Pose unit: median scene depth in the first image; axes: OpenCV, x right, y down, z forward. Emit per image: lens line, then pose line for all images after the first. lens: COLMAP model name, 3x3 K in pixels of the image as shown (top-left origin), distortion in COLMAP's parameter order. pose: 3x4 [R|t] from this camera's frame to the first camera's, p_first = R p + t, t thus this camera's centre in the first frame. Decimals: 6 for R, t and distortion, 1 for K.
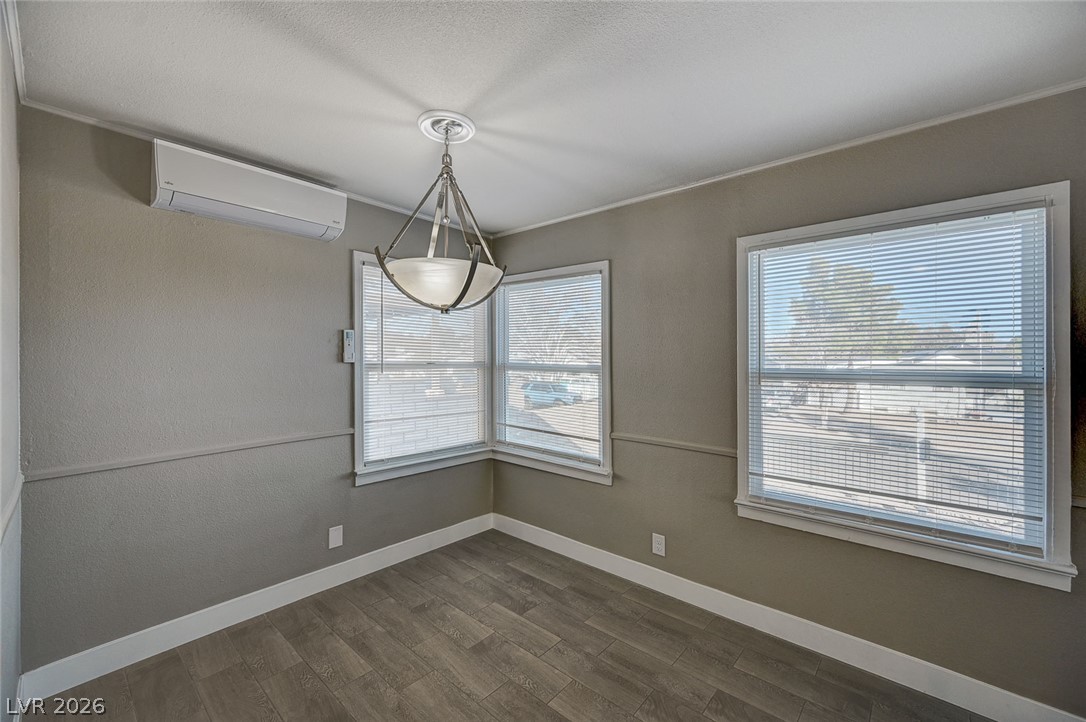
lens RADIAL K [[438.0, 0, 544.0], [0, 438.0, 355.4], [0, 0, 1]] dist [0.001096, 0.000071]
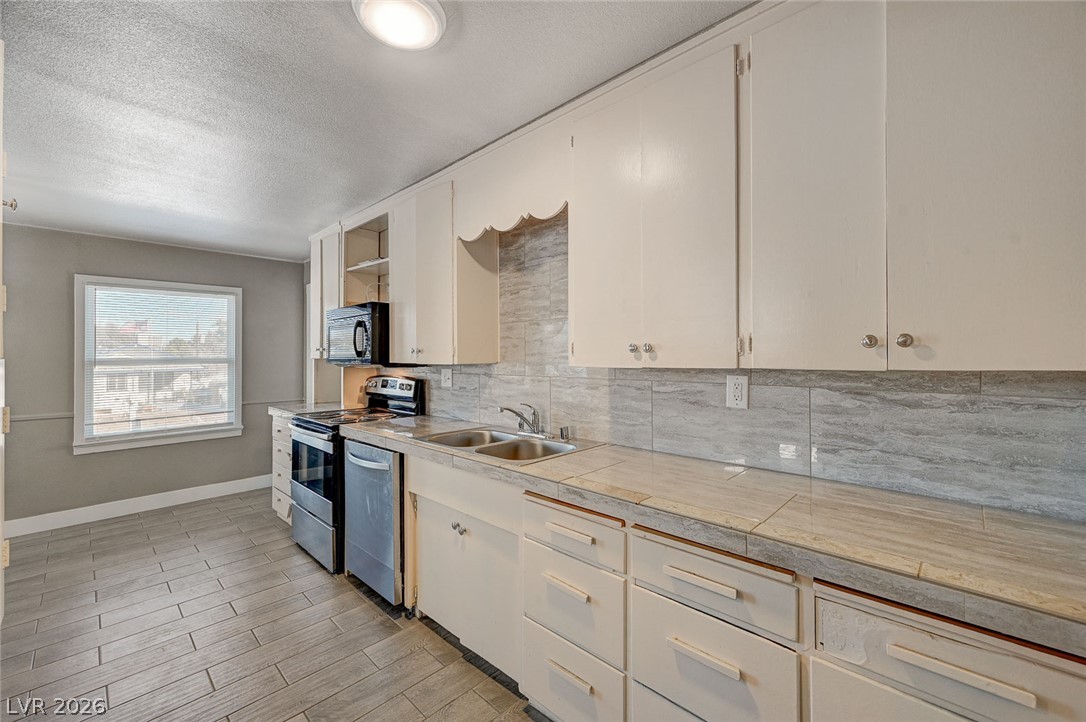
lens RADIAL K [[438.0, 0, 544.0], [0, 438.0, 355.4], [0, 0, 1]] dist [0.001096, 0.000071]
pose [[0.045268, -0.000905, 0.998974, -1.047453], [0.002743, 0.999996, 0.000782, 0.022457], [-0.998971, 0.002705, 0.045270, -0.734625]]
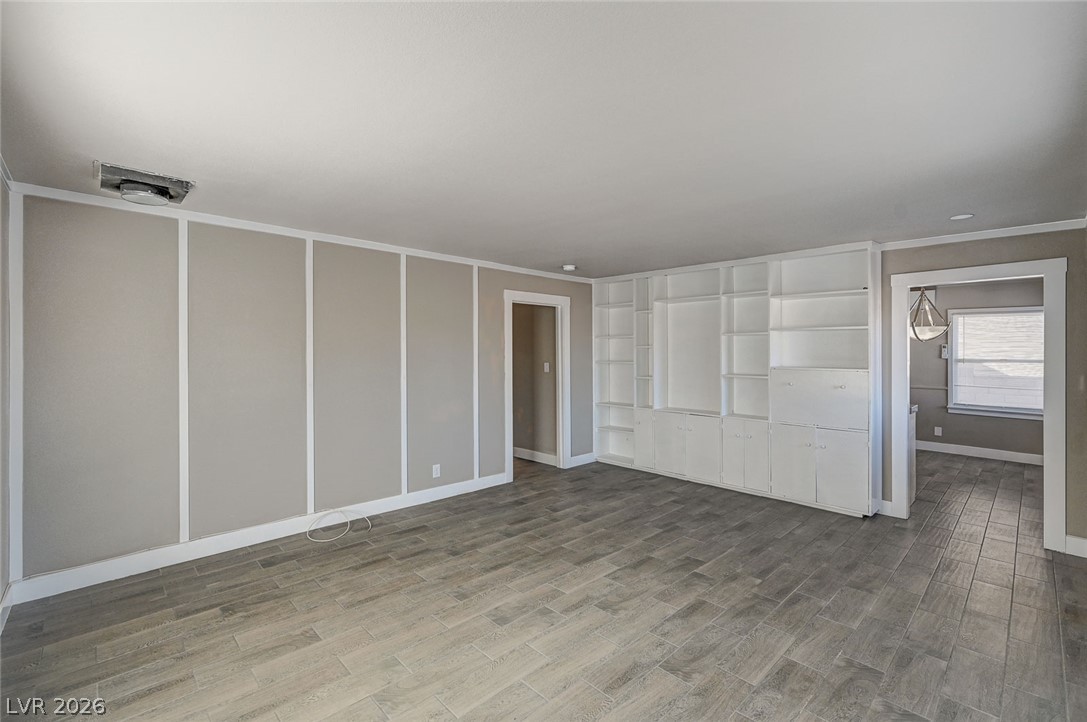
lens RADIAL K [[472.5, 0, 550.8], [0, 472.5, 357.9], [0, 0, 1]] dist [-0.000277, -0.000032]
pose [[-0.078947, 0.006754, -0.996856, 2.656681], [0.002559, 0.999975, 0.006572, -0.010363], [0.996876, -0.002032, -0.078962, -1.059813]]
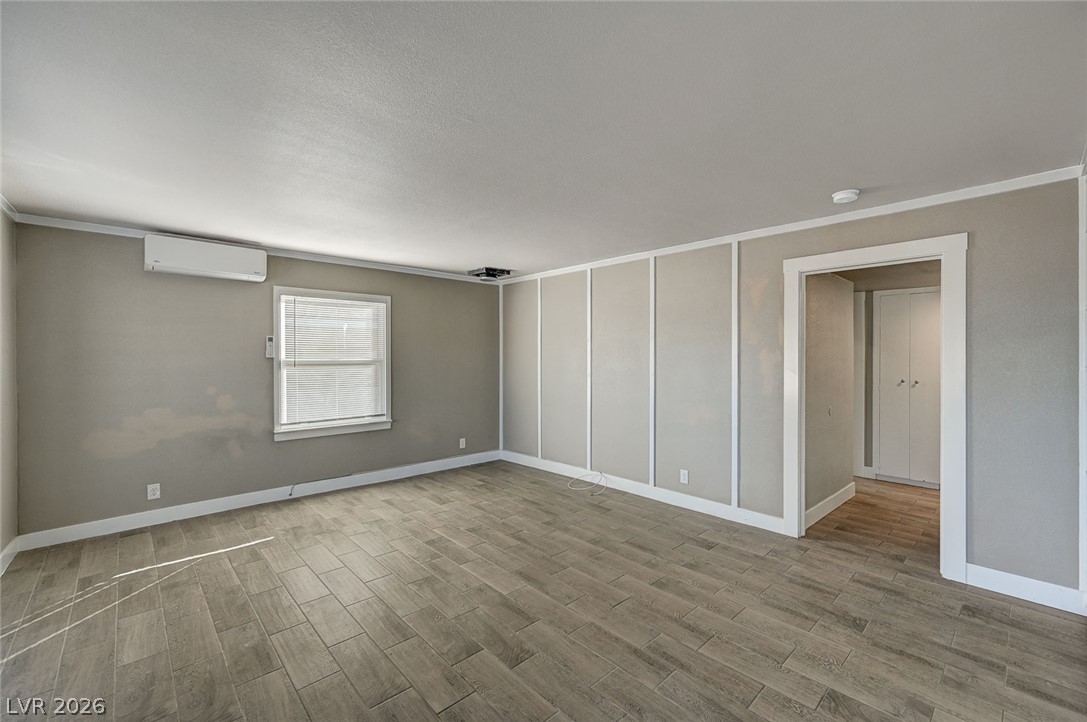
lens RADIAL K [[458.9, 0, 546.0], [0, 458.9, 358.8], [0, 0, 1]] dist [0.001328, 0.000550]
pose [[-0.994353, -0.000560, 0.106126, 1.055893], [-0.000247, 0.999996, 0.002965, 0.007695], [-0.106127, 0.002922, -0.994348, 0.168182]]
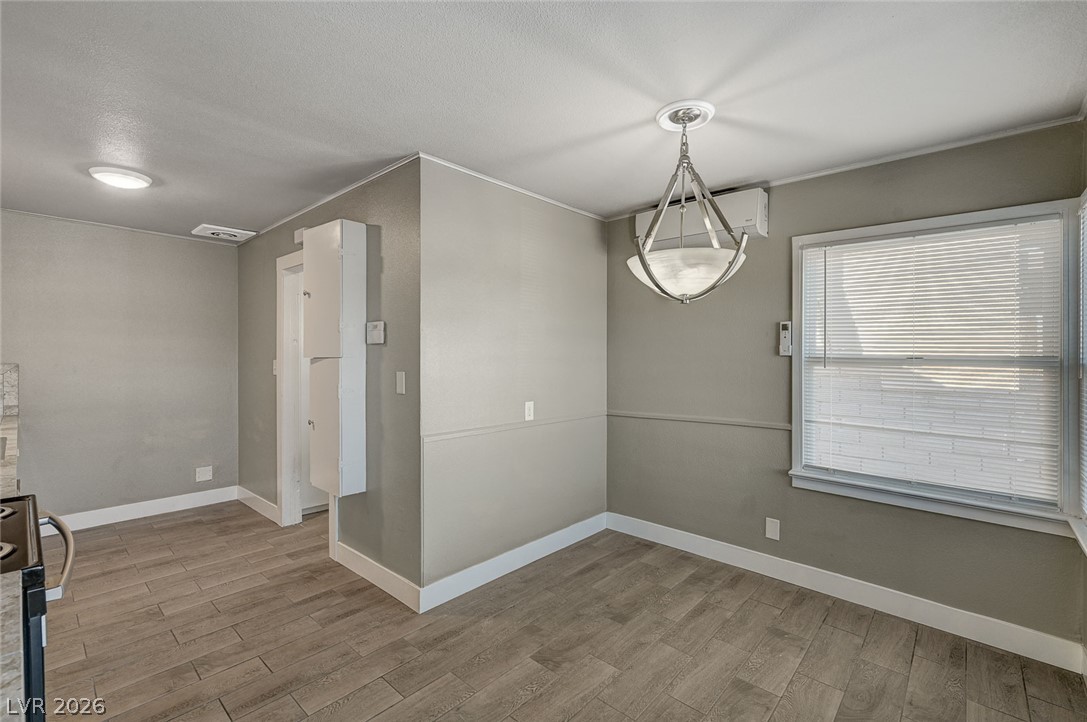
lens RADIAL K [[473.7, 0, 548.2], [0, 473.7, 361.3], [0, 0, 1]] dist [0.002445, 0.000294]
pose [[-0.011790, 0.010007, -0.999880, 0.724068], [0.001952, 0.999948, 0.009984, 0.021279], [0.999929, -0.001834, -0.011809, 0.586548]]
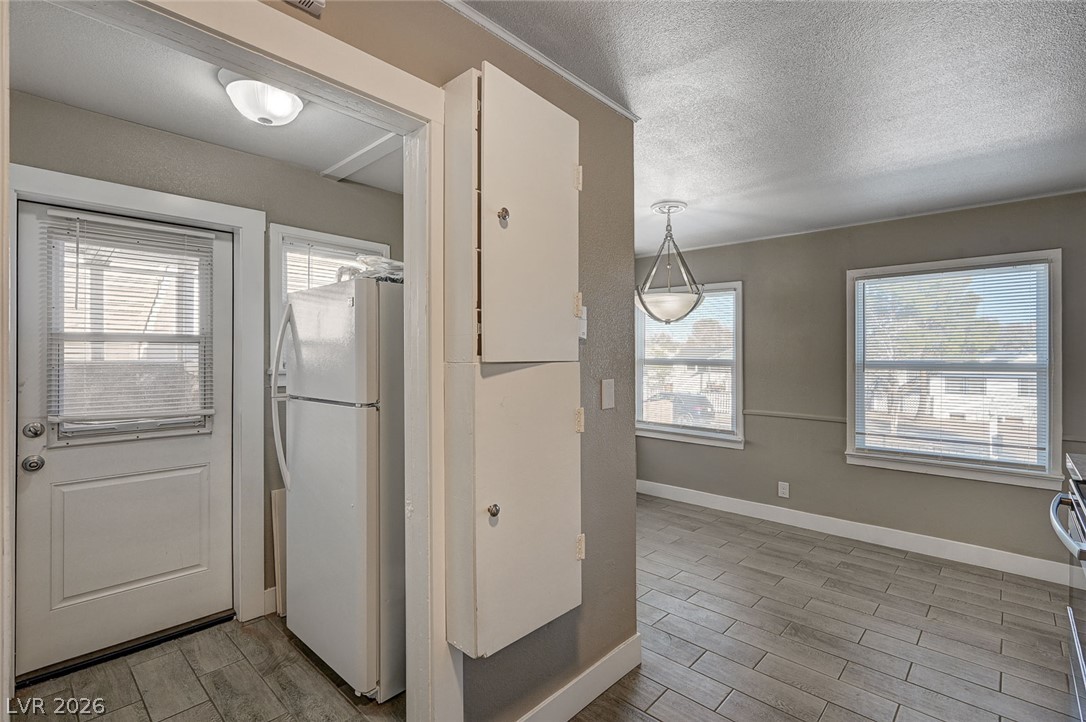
lens RADIAL K [[502.0, 0, 544.6], [0, 502.0, 355.3], [0, 0, 1]] dist [0.000912, 0.001108]
pose [[0.999414, 0.003367, -0.034072, -0.510484], [-0.003412, 0.999993, -0.001281, 0.017064], [0.034068, 0.001396, 0.999419, -0.704956]]
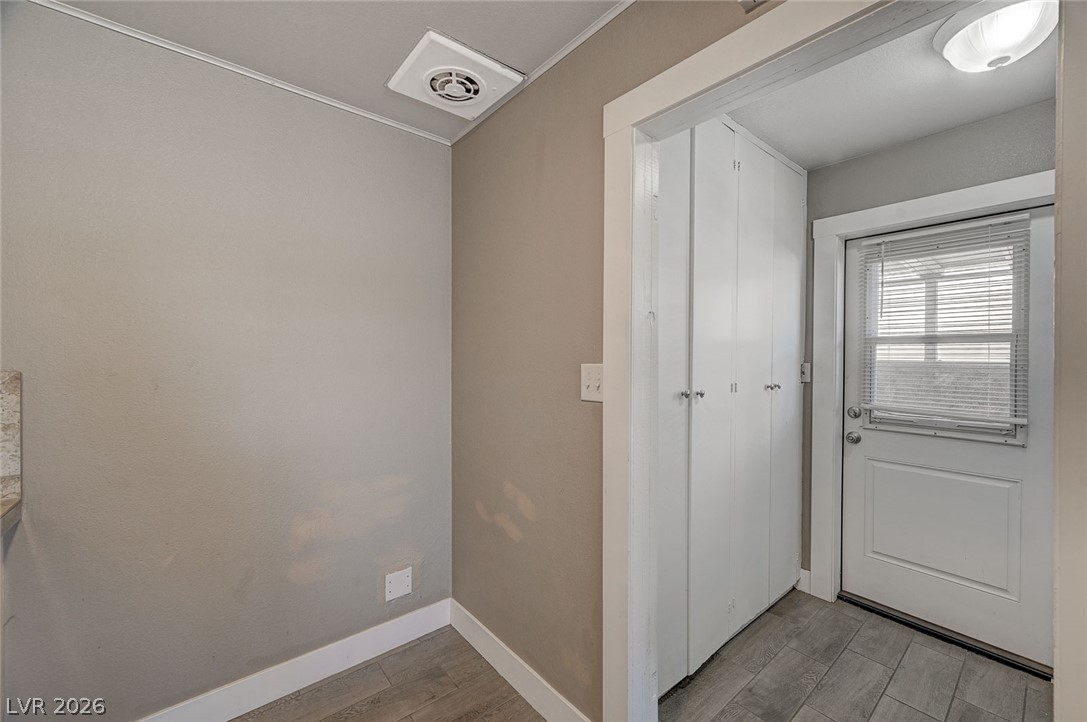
lens RADIAL K [[425.2, 0, 543.5], [0, 425.2, 361.0], [0, 0, 1]] dist [-0.000085, 0.000115]
pose [[-0.155624, 0.016508, -0.987678, -0.337506], [-0.002544, 0.999850, 0.017113, 0.016572], [0.987813, 0.005176, -0.155558, -0.377457]]
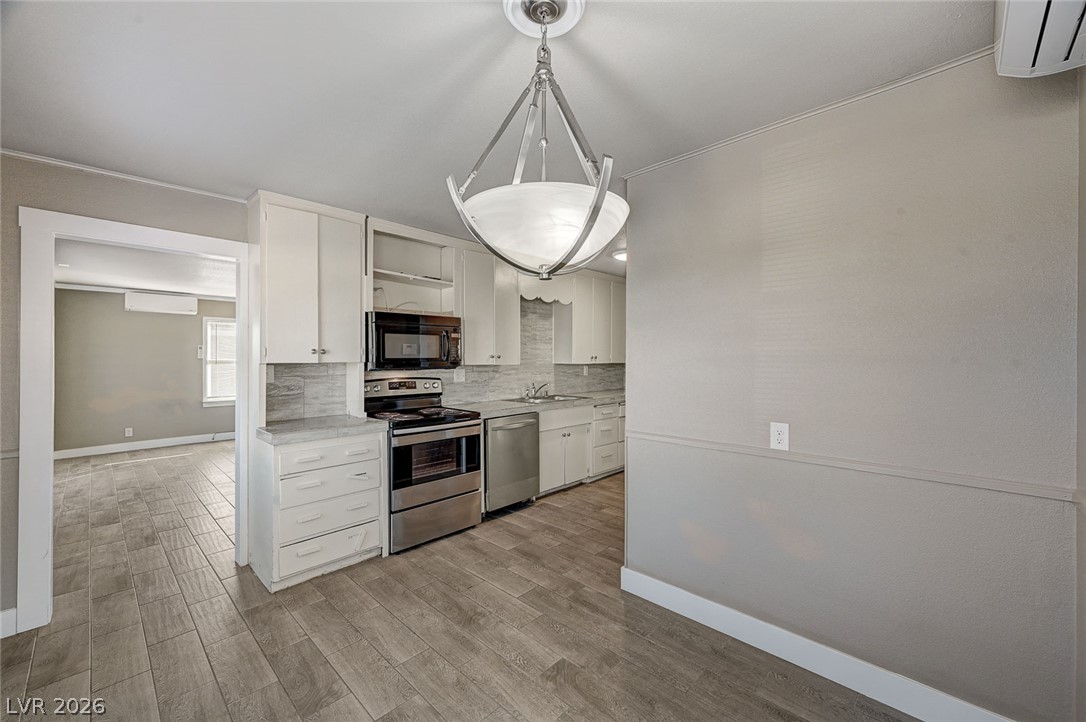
lens RADIAL K [[435.8, 0, 548.4], [0, 435.8, 356.8], [0, 0, 1]] dist [-0.000459, 0.000468]
pose [[-0.999162, 0.001700, 0.040894, -0.214413], [0.001355, 0.999963, -0.008465, 0.026925], [-0.040907, -0.008402, -0.999128, 1.404105]]
